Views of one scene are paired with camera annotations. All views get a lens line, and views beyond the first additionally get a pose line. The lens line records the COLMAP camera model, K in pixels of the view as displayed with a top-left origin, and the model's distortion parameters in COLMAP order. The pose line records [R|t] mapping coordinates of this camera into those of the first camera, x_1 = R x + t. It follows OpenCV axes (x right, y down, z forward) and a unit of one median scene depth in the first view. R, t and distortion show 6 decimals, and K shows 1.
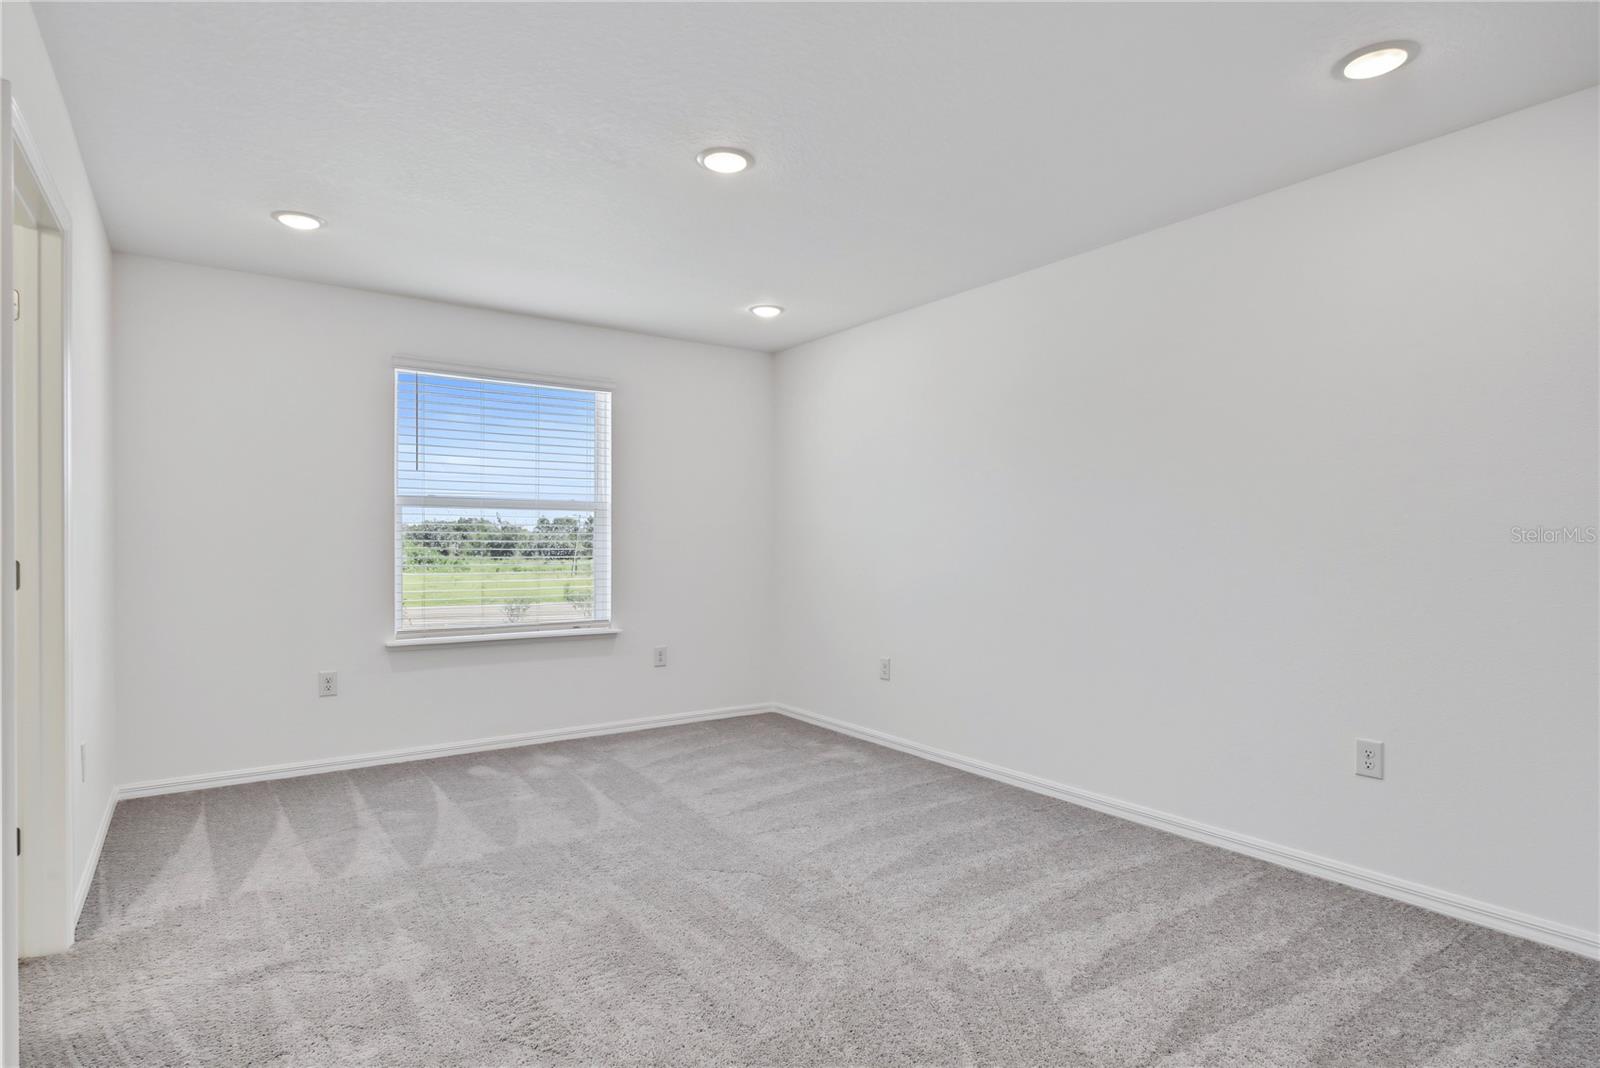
lens RADIAL K [[833.3, 0, 791.7], [0, 833.3, 547.8], [0, 0, 1]] dist [-0.004747, 0.001670]
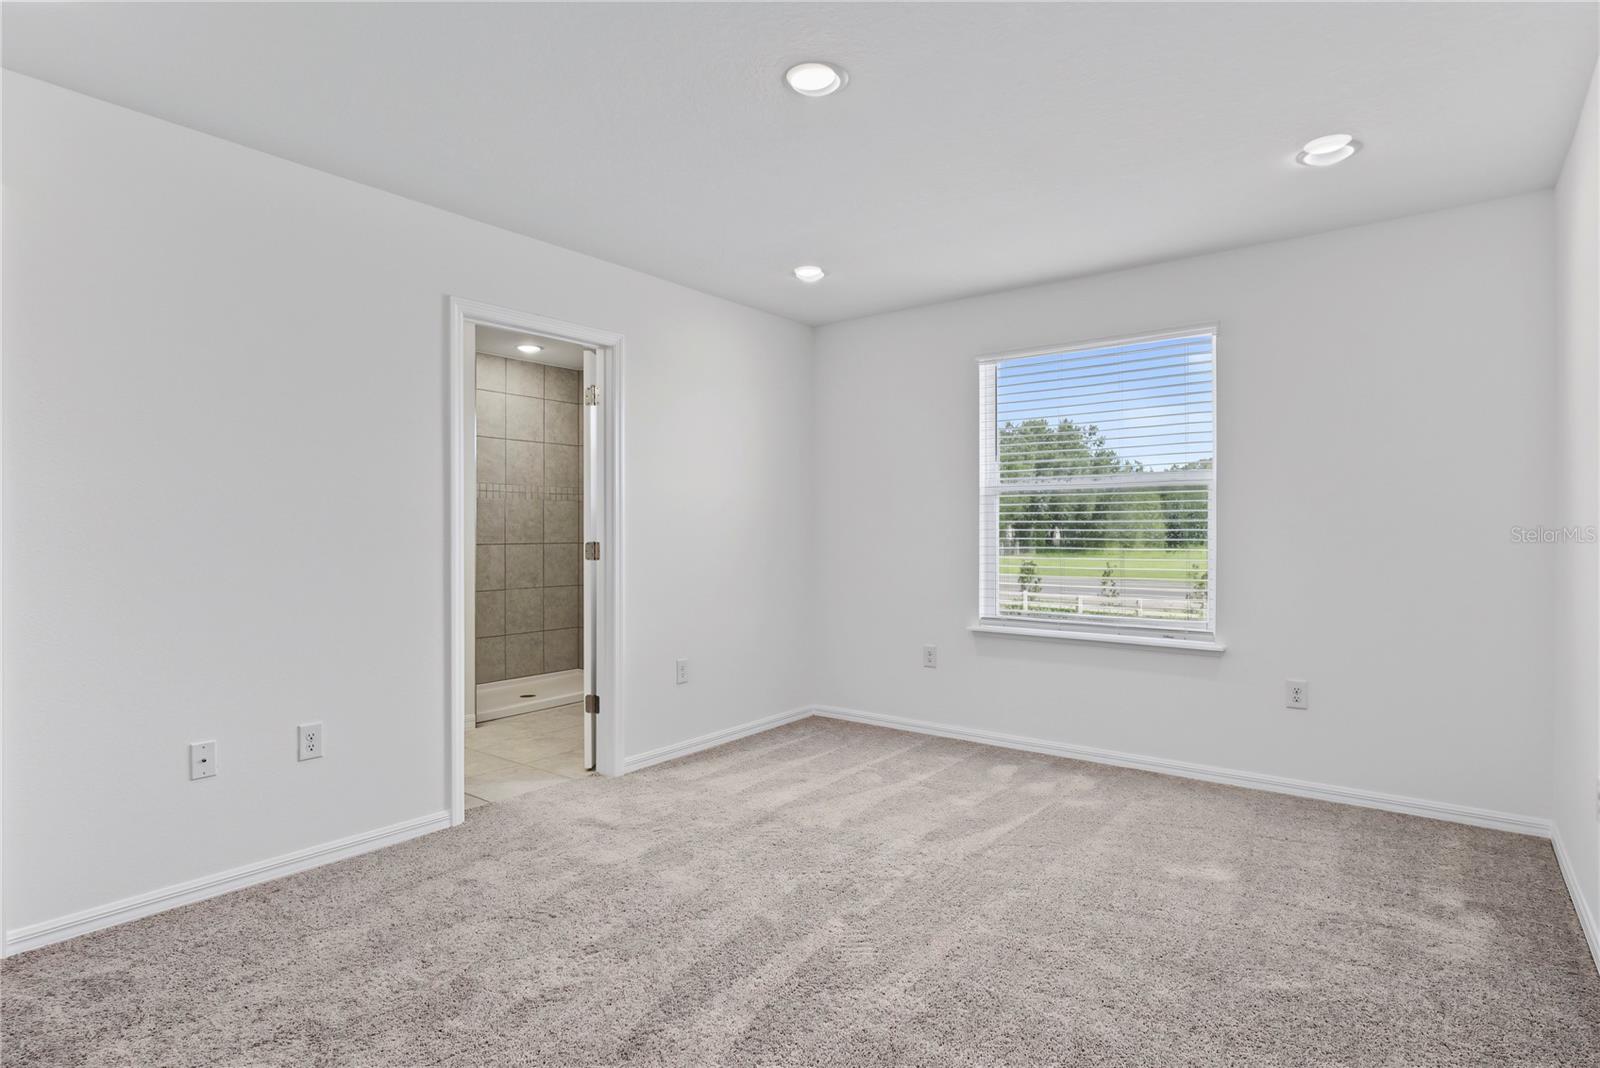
lens RADIAL K [[833.3, 0, 798.8], [0, 833.3, 547.7], [0, 0, 1]] dist [-0.004747, 0.001670]
pose [[0.304342, 0.017485, -0.952402, 0.468300], [-0.005678, 0.999847, 0.016542, -0.002606], [0.952546, 0.000373, 0.304395, 0.483599]]
